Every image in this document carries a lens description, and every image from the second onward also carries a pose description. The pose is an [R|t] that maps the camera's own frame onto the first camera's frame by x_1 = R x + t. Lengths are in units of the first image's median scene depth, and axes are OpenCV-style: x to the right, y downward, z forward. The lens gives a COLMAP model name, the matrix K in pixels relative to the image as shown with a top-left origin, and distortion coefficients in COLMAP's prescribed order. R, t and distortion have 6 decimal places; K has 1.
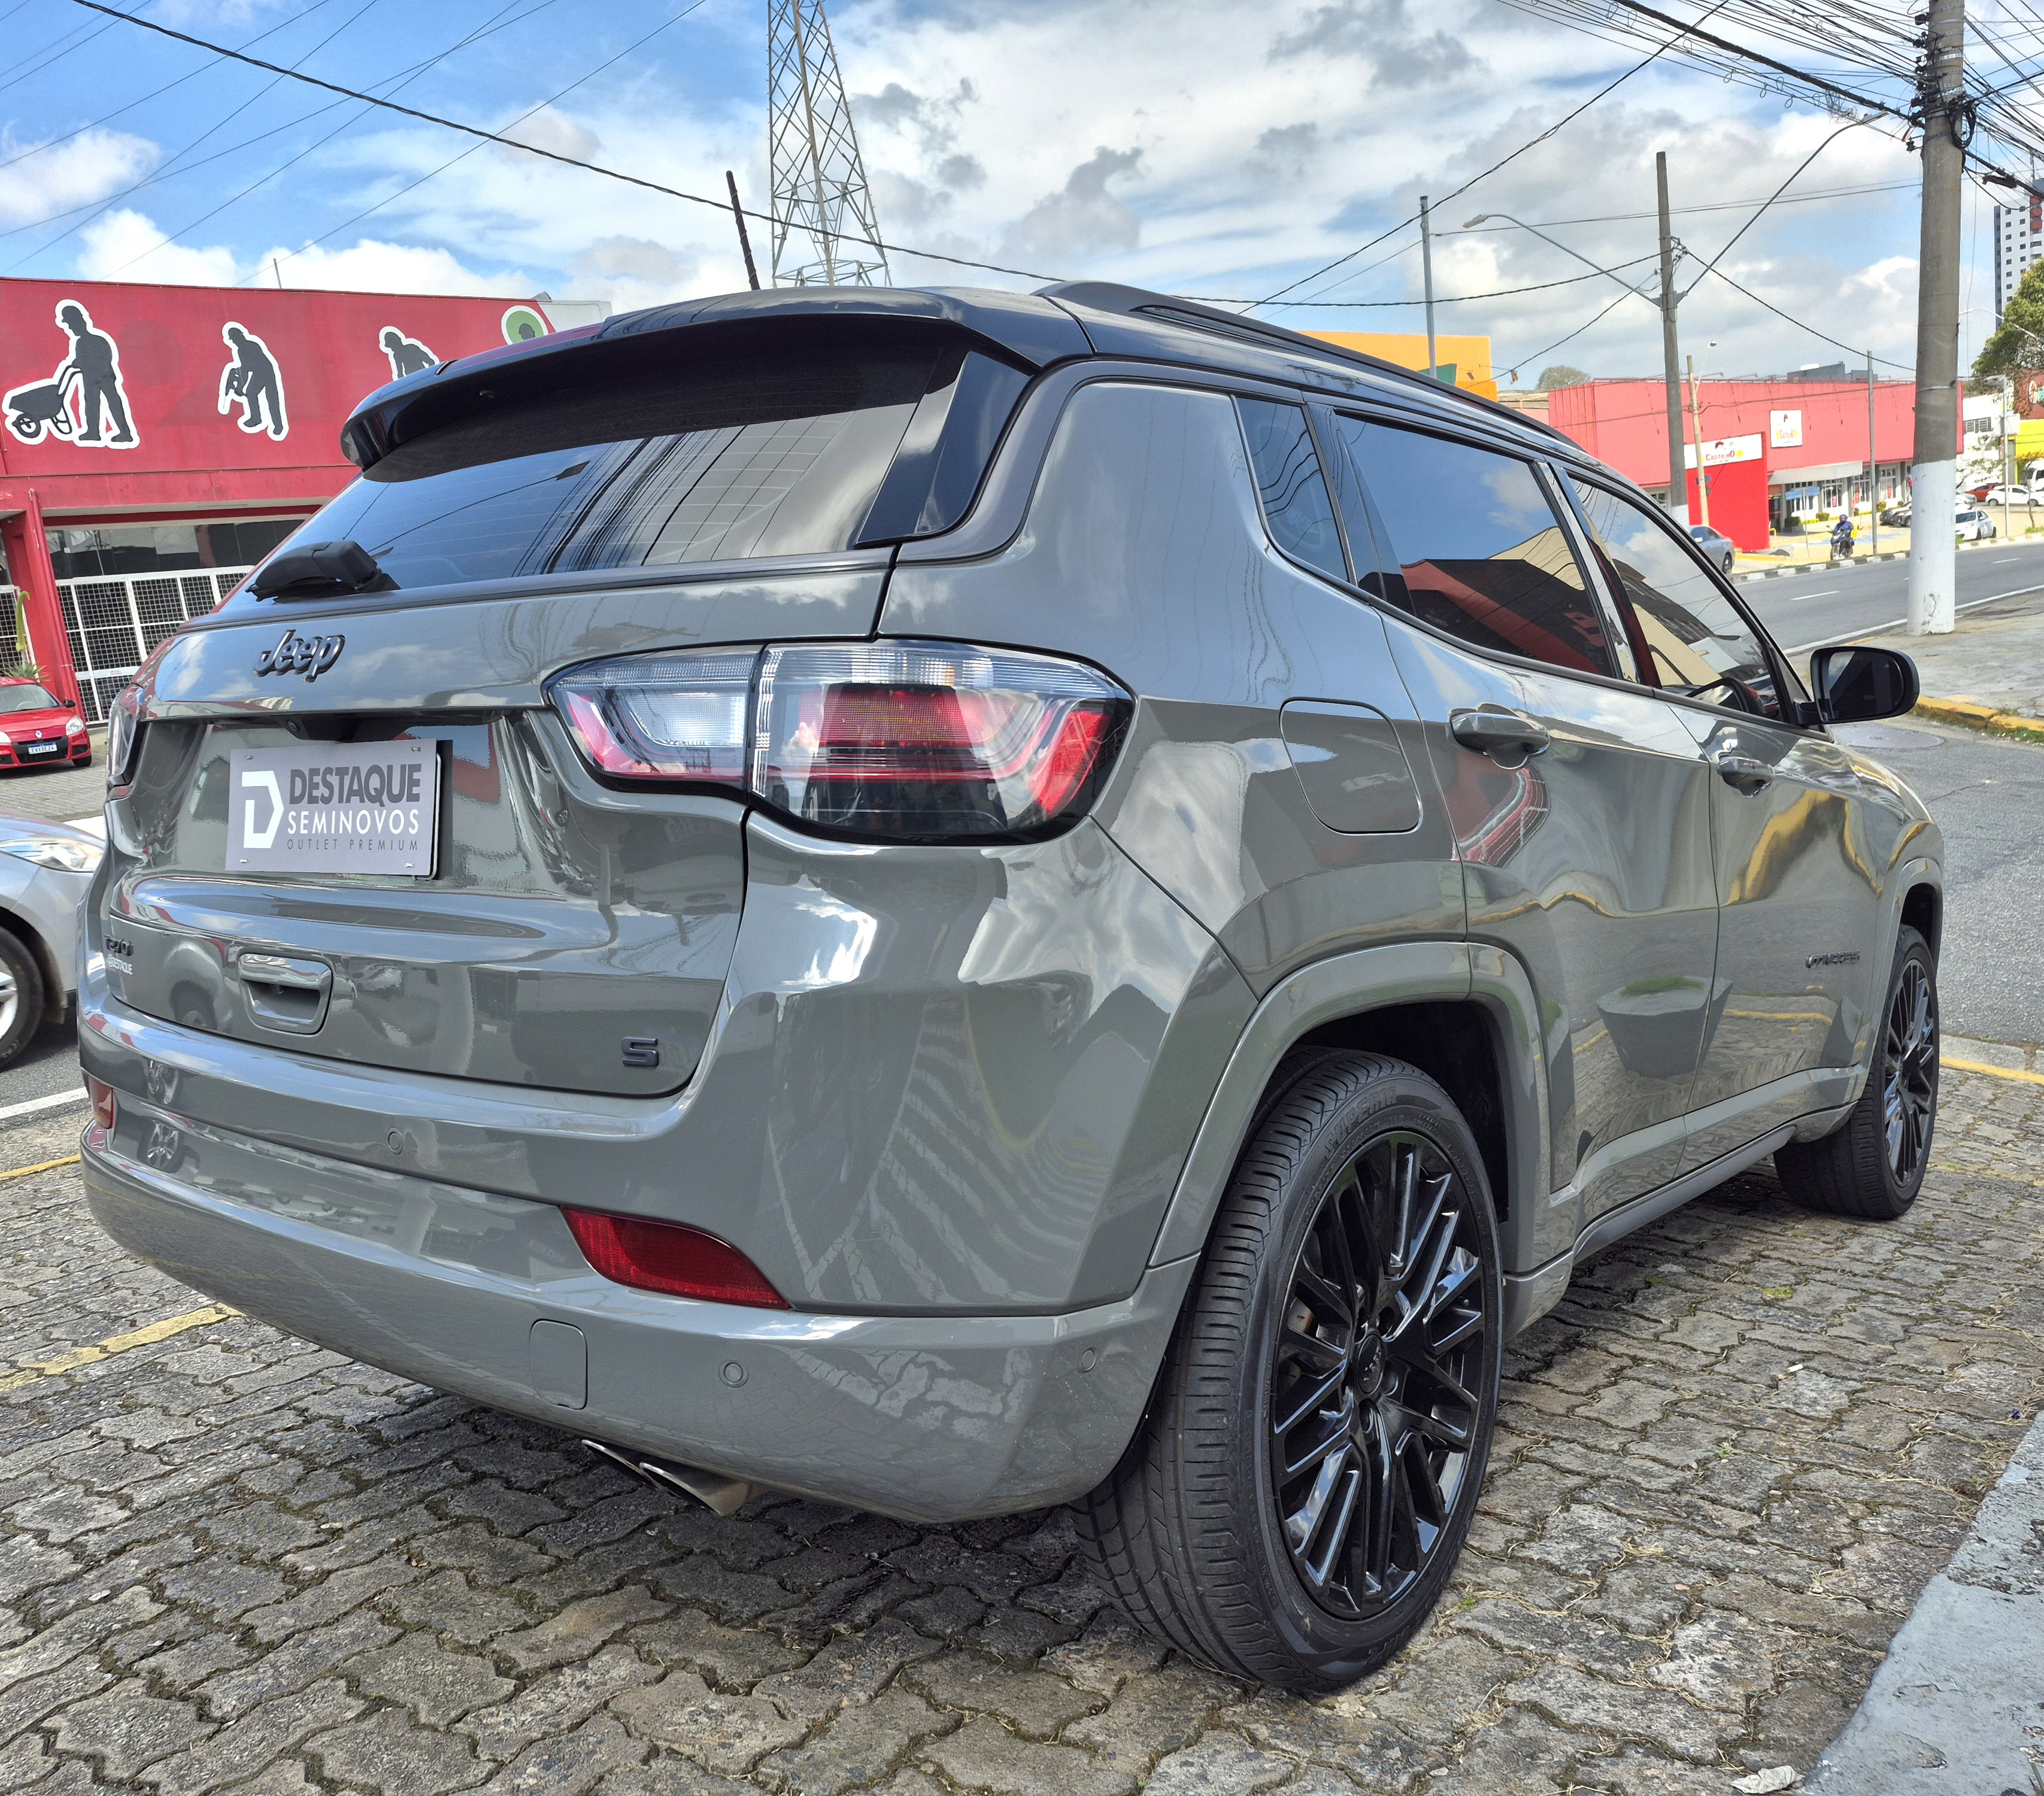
lens RADIAL K [[1632.3, 0, 1022.0], [0, 1632.3, 898.0], [0, 0, 1]] dist [0.017482, -0.004855]
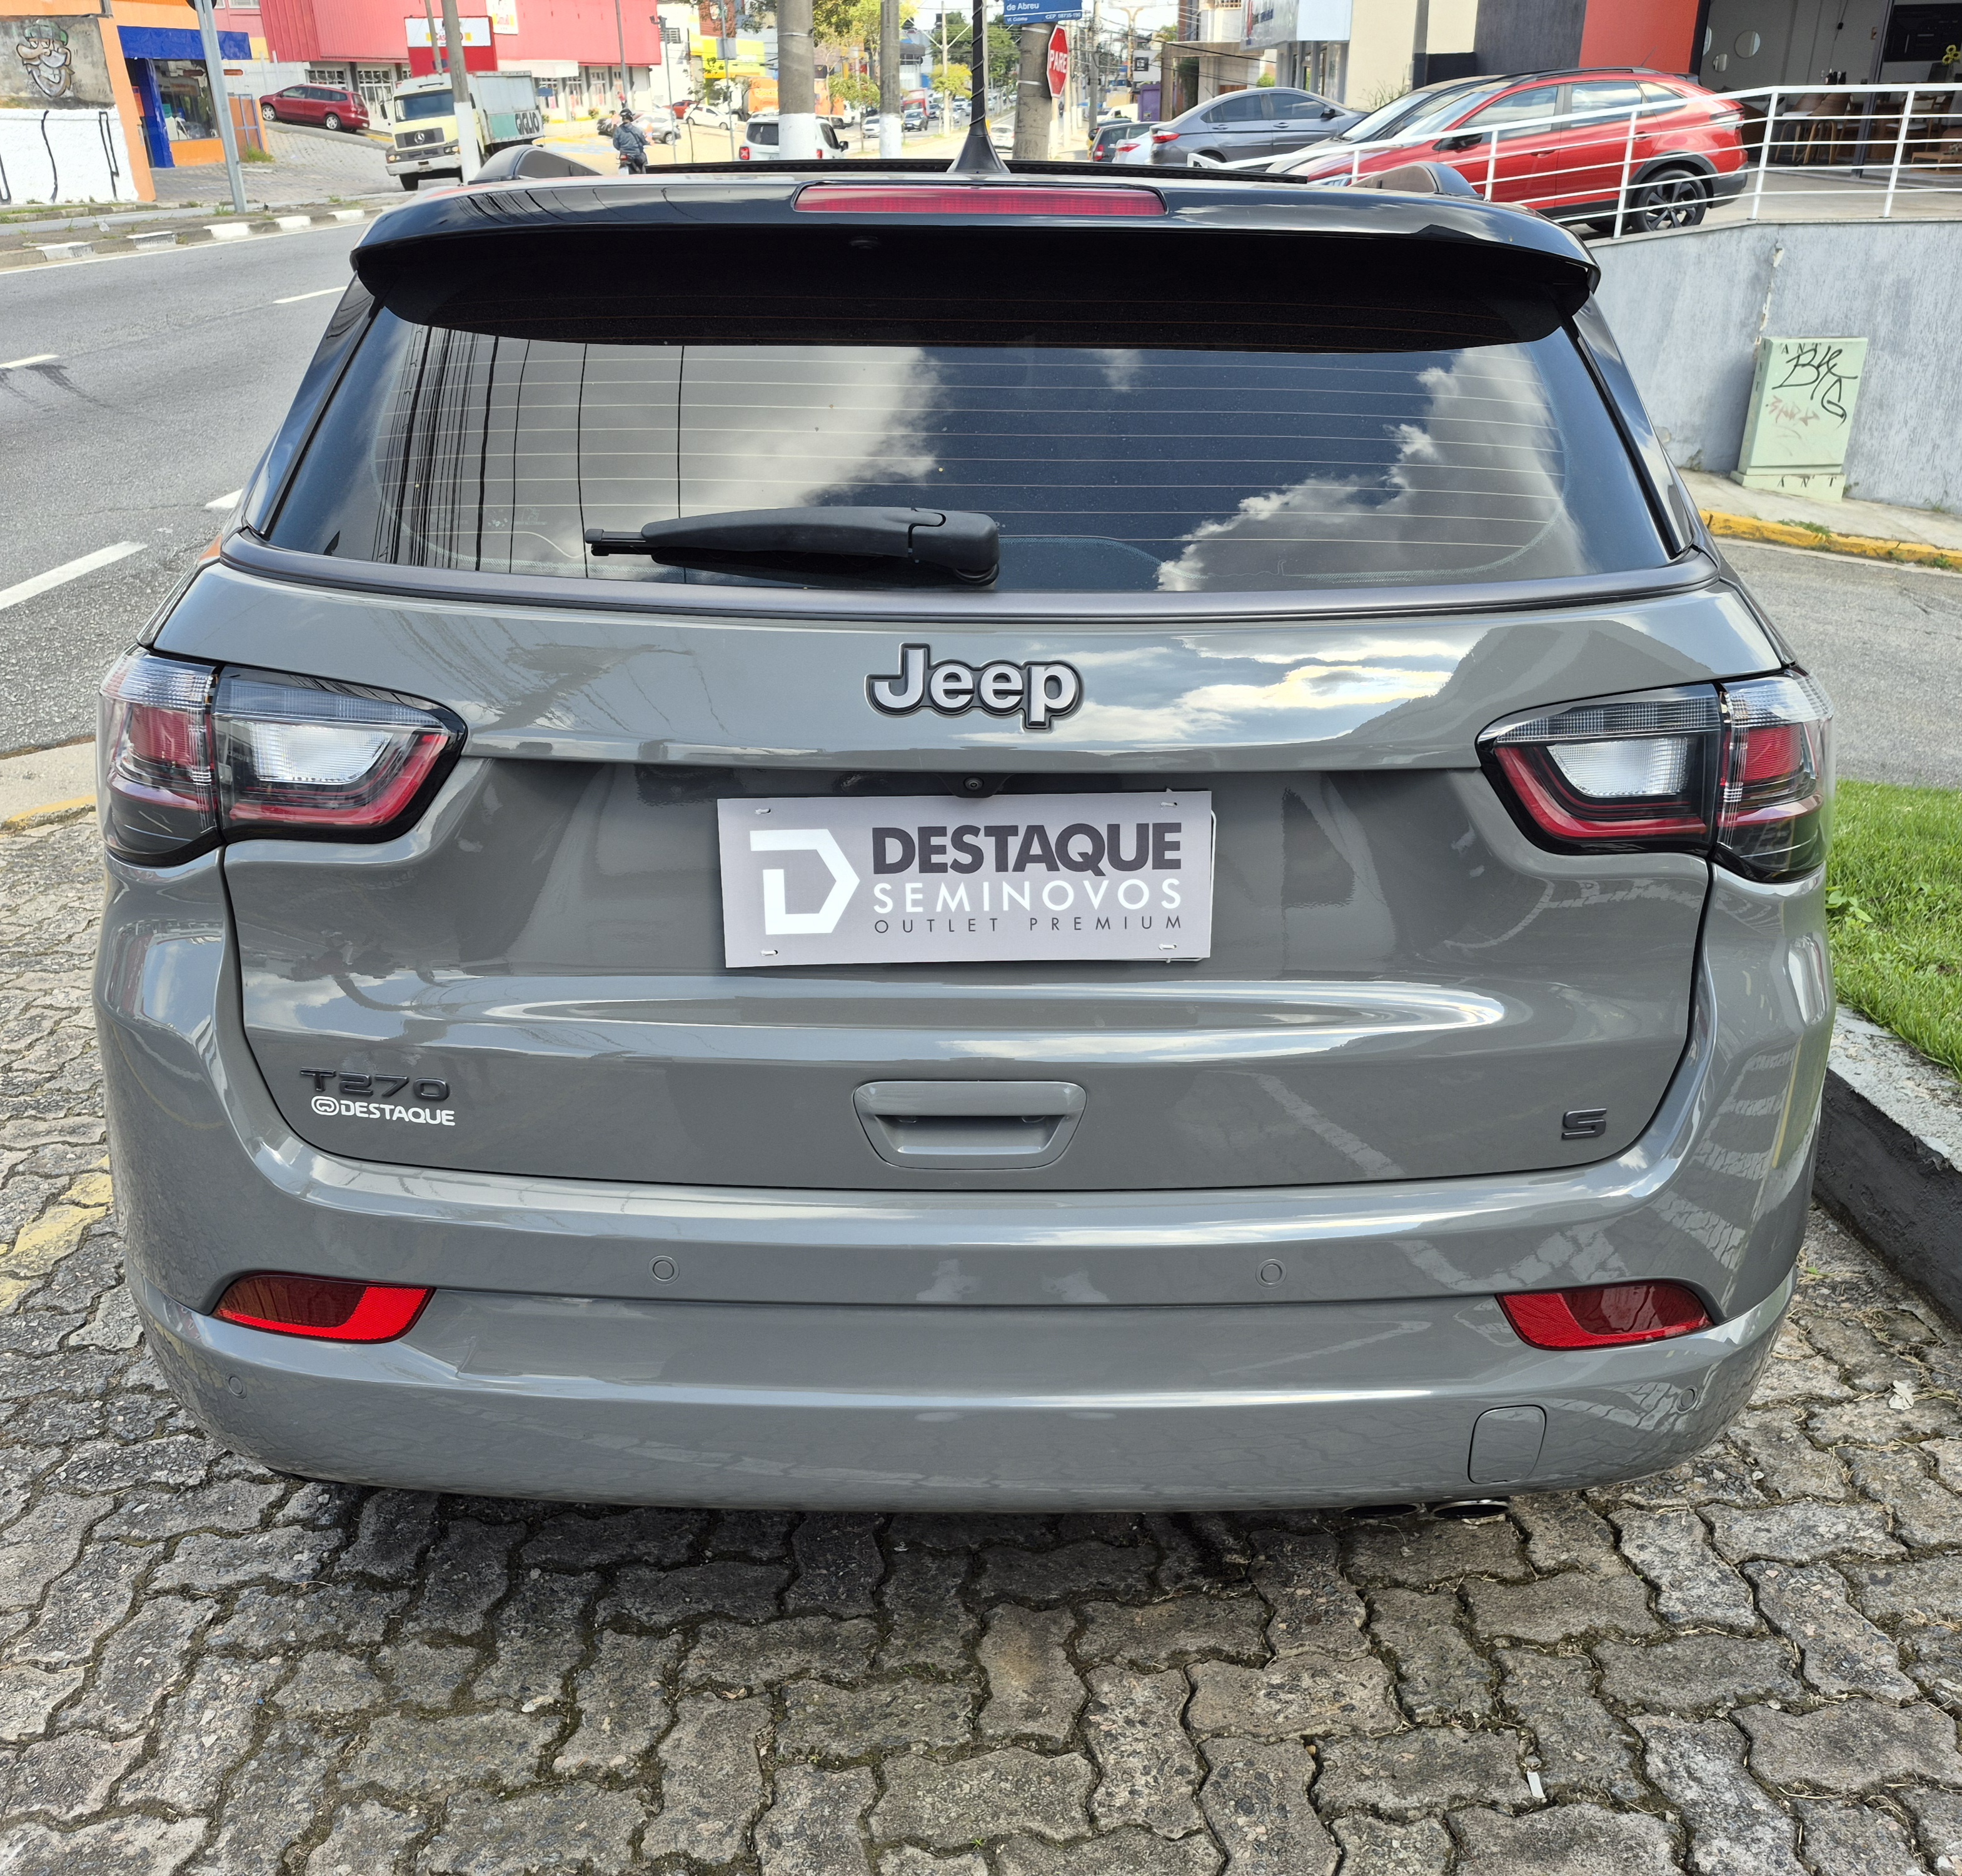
lens RADIAL K [[1692.1, 0, 980.1], [0, 1692.1, 911.3], [0, 0, 1]] dist [0.030256, -0.021657]
pose [[0.774147, -0.171590, 0.609306, -0.892179], [0.033719, 0.972371, 0.230994, -0.218985], [-0.632108, -0.158278, 0.758543, 0.395240]]
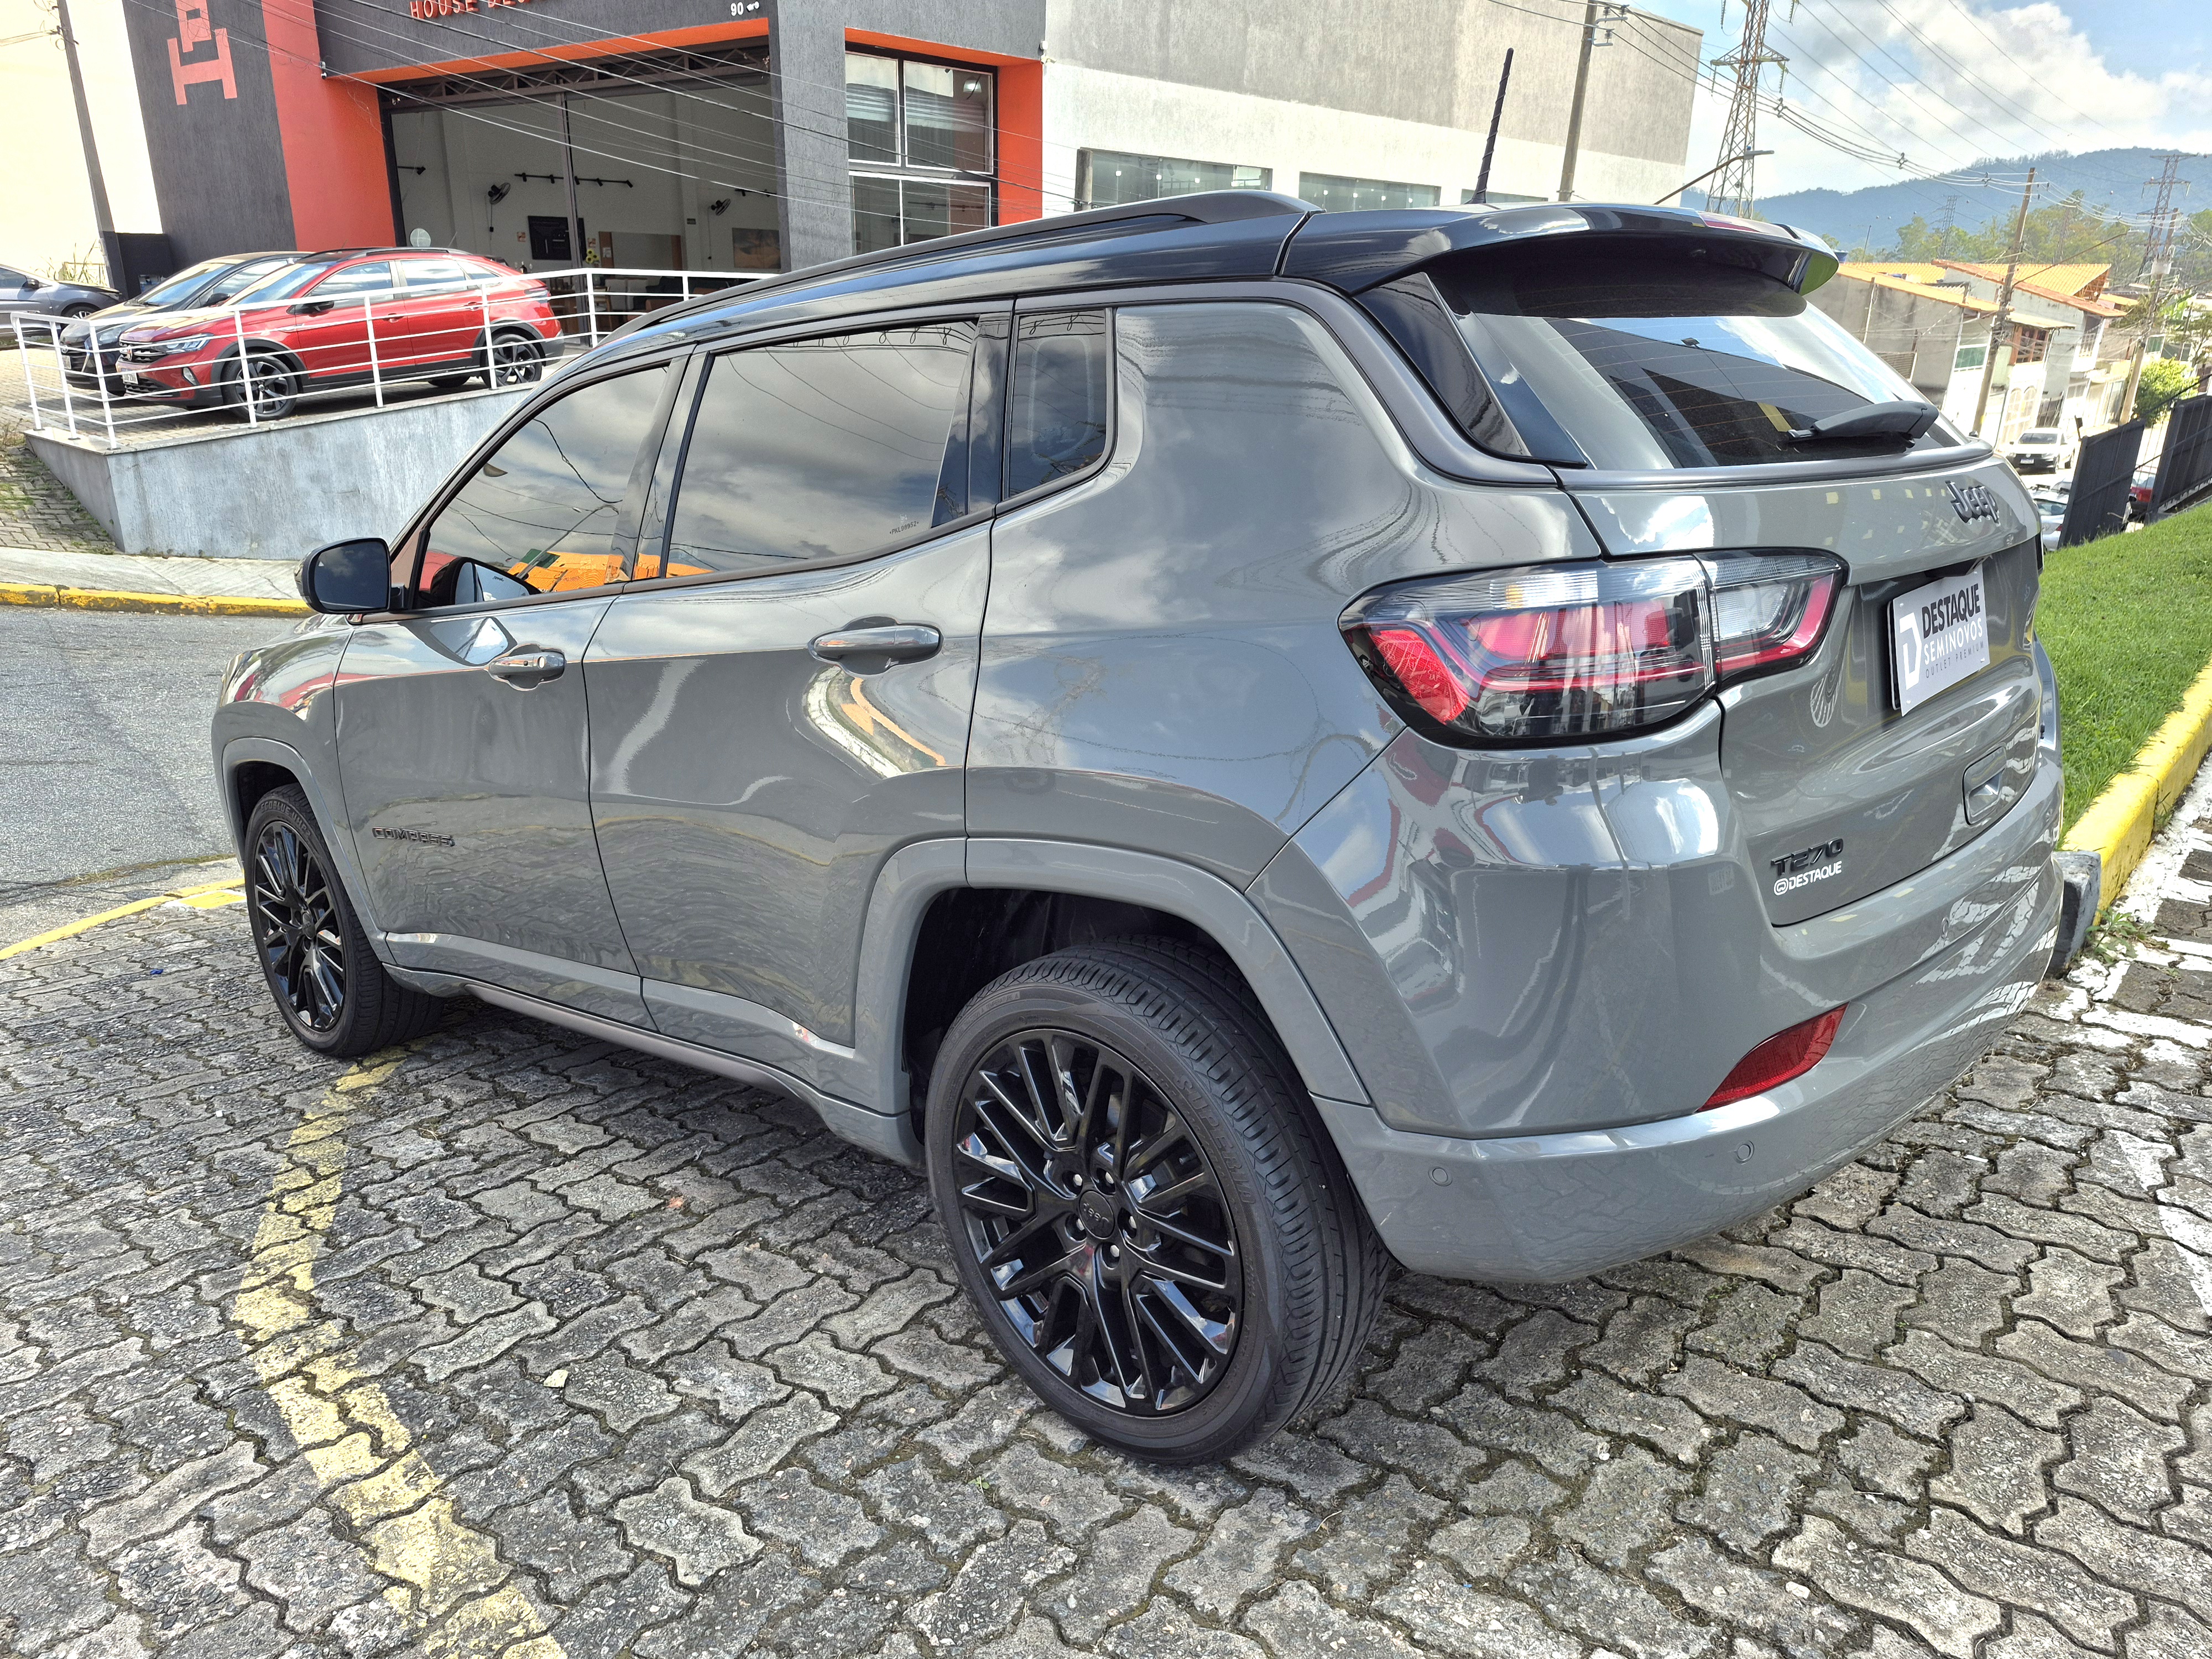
lens RADIAL K [[1493.6, 0, 1119.9], [0, 1493.6, 830.5], [0, 0, 1]] dist [0.015615, -0.003496]
pose [[0.091141, -0.226141, 0.969821, -1.550649], [0.152615, 0.965542, 0.210801, -0.235162], [-0.984074, 0.128796, 0.122513, 1.457431]]
